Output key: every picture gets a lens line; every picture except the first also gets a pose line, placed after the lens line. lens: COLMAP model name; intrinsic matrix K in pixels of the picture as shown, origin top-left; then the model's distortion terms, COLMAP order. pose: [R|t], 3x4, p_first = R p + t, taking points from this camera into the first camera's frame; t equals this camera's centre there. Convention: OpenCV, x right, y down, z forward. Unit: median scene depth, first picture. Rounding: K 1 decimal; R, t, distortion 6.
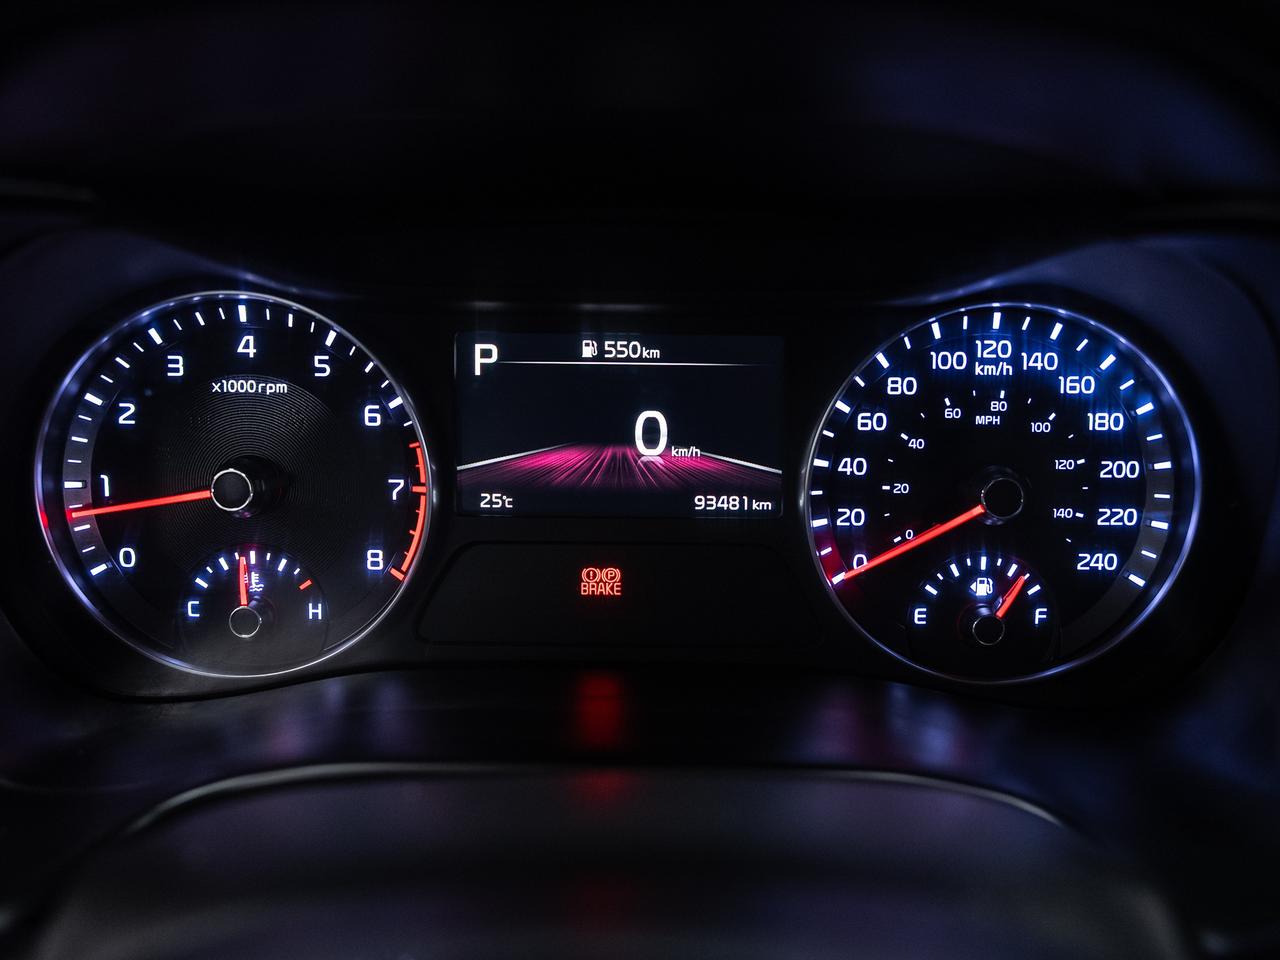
lens RADIAL K [[1043.8, 0, 636.8], [0, 1043.8, 484.2], [0, 0, 1]] dist [-0.036996, -0.003694]
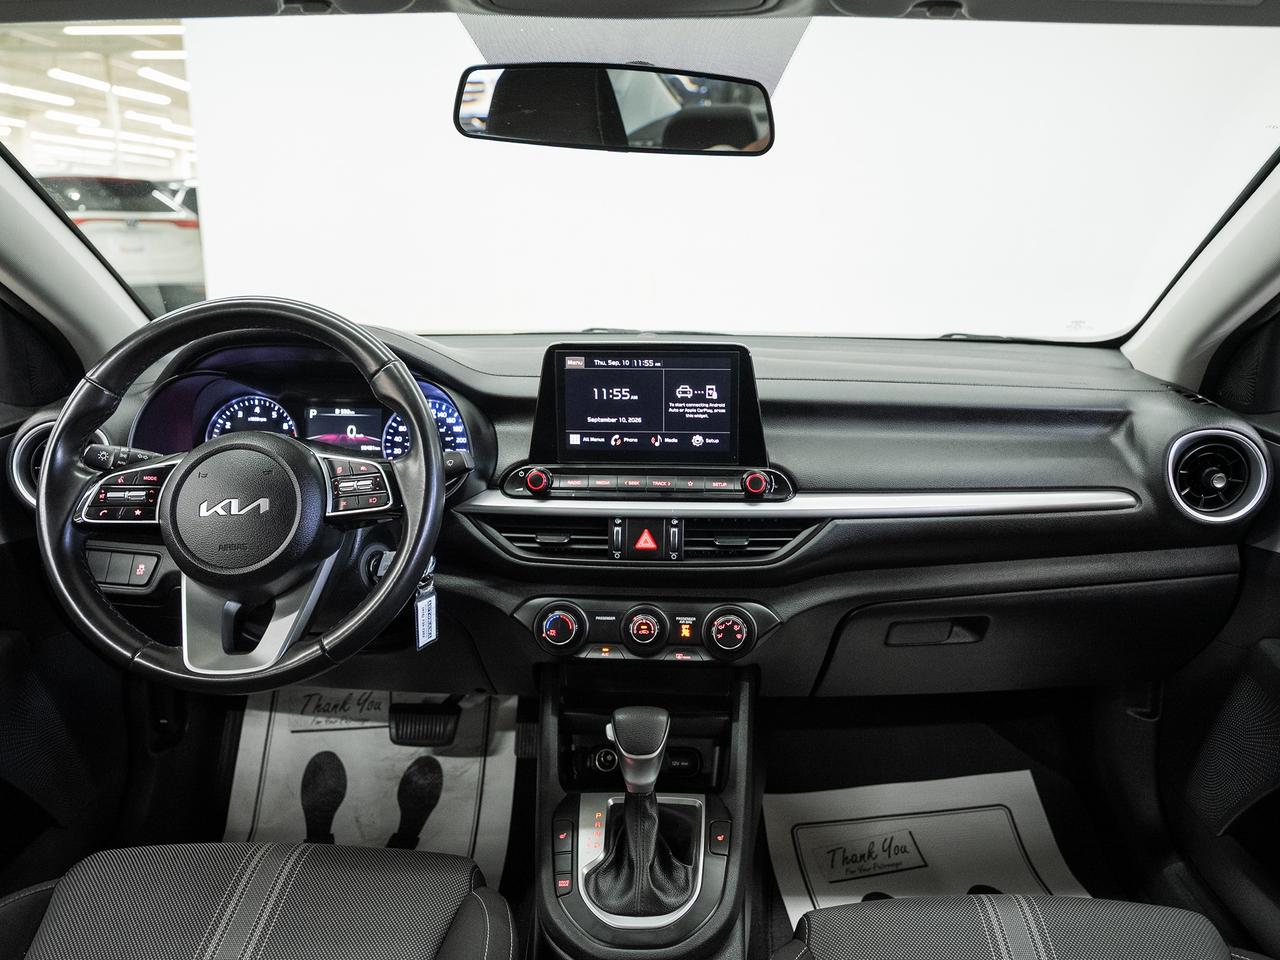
lens RADIAL K [[984.8, 0, 644.5], [0, 984.8, 493.0], [0, 0, 1]] dist [-0.024926, 0.016184]
pose [[0.999937, 0.007632, 0.008230, 1.193320], [-0.006417, 0.990312, -0.138715, 0.758457], [-0.009209, 0.138654, 0.990298, -2.980569]]
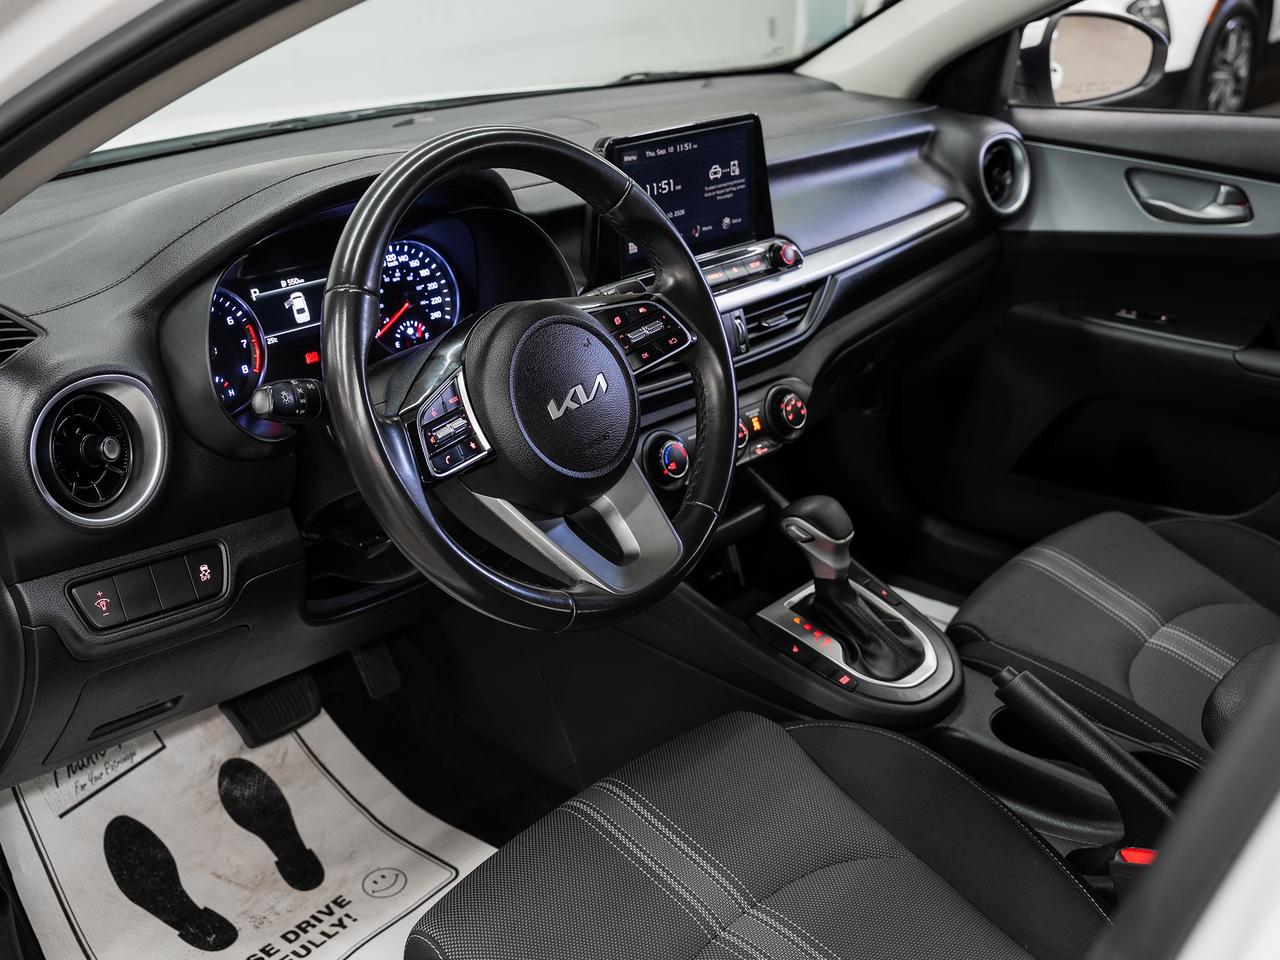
lens RADIAL K [[1340.8, 0, 639.6], [0, 1340.8, 473.5], [0, 0, 1]] dist [-0.030652, 0.000000]
pose [[0.655650, -0.300929, 0.692506, -2.199101], [0.300145, 0.945445, 0.126674, 0.205349], [-0.692846, 0.124798, 0.710204, -2.363533]]
